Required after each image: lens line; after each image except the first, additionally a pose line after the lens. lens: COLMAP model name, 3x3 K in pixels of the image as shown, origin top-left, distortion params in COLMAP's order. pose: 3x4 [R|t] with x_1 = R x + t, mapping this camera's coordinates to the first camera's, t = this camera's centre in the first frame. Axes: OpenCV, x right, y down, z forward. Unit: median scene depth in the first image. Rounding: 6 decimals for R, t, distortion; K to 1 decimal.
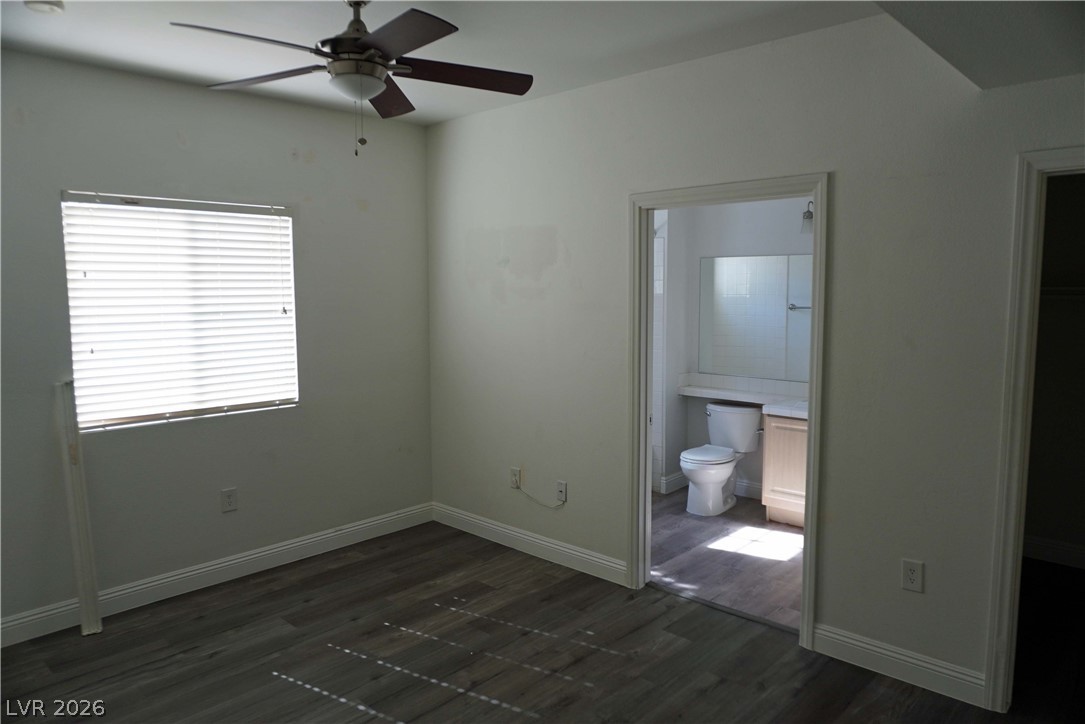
lens RADIAL K [[728.1, 0, 543.5], [0, 728.1, 363.7], [0, 0, 1]] dist [-0.019353, 0.004175]
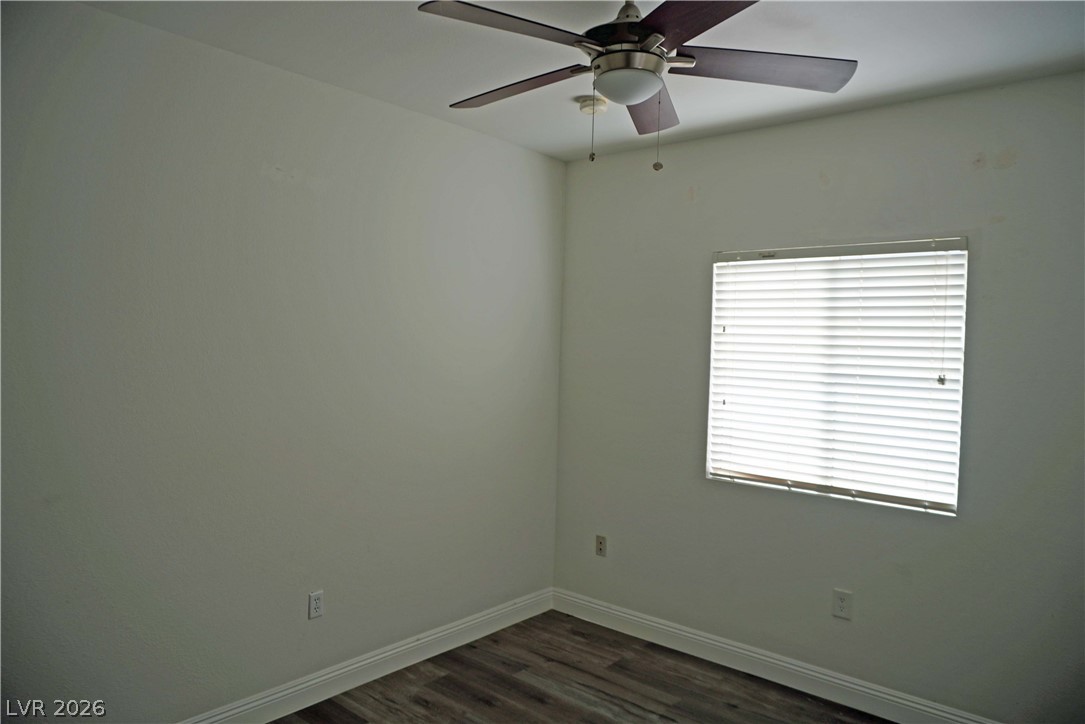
lens RADIAL K [[728.1, 0, 541.3], [0, 728.1, 369.4], [0, 0, 1]] dist [-0.019353, 0.004175]
pose [[0.059318, 0.043610, -0.997286, 0.372006], [-0.136465, 0.990020, 0.035176, -0.060070], [0.988867, 0.134008, 0.064678, 0.613028]]
